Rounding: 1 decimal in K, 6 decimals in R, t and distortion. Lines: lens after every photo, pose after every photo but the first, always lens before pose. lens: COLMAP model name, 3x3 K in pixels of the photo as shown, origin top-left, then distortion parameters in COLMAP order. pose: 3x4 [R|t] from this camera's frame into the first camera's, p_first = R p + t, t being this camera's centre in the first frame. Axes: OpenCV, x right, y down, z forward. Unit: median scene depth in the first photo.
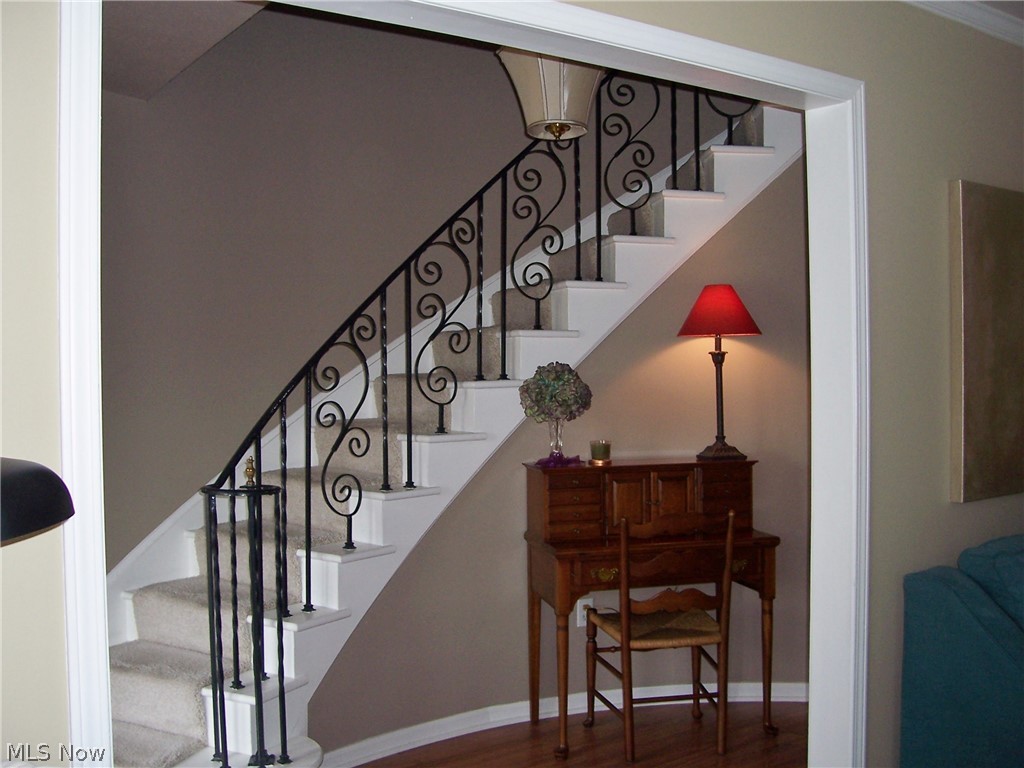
lens RADIAL K [[1060.7, 0, 512.0], [0, 1060.7, 384.0], [0, 0, 1]] dist [-0.106473, 0.031365]
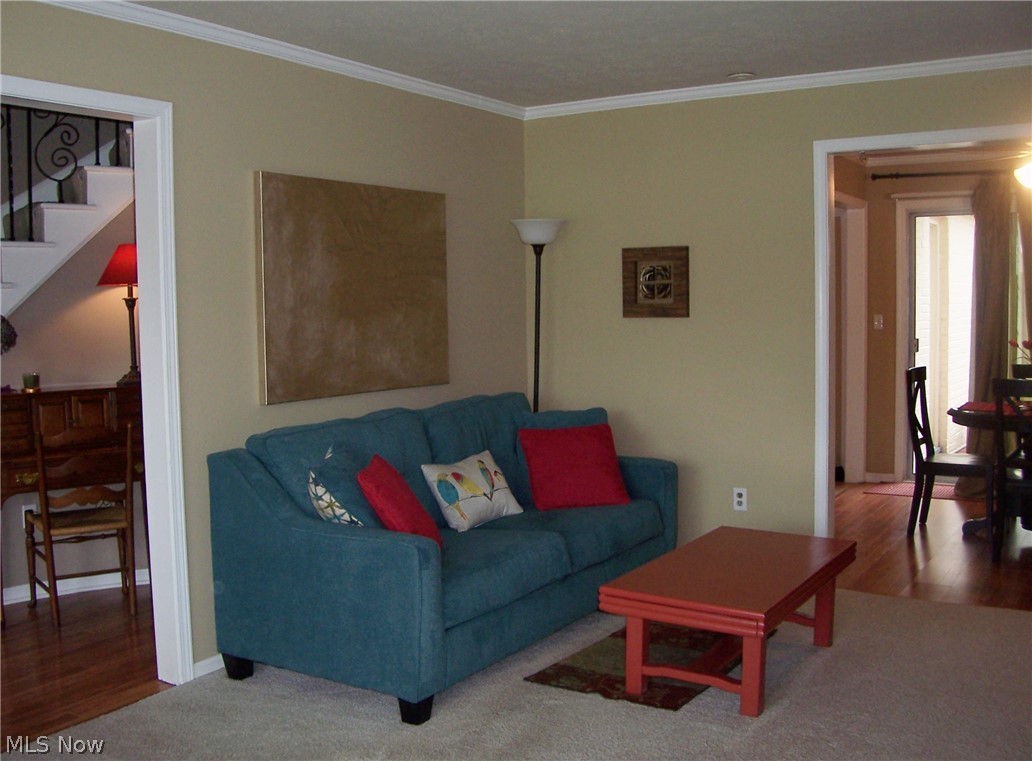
lens RADIAL K [[1091.6, 0, 516.0], [0, 1091.6, 380.5], [0, 0, 1]] dist [-0.194975, 0.221750]
pose [[0.931011, -0.033390, 0.363460, 0.162636], [0.017047, 0.998698, 0.048080, 0.013611], [-0.364592, -0.038567, 0.930368, -0.339564]]
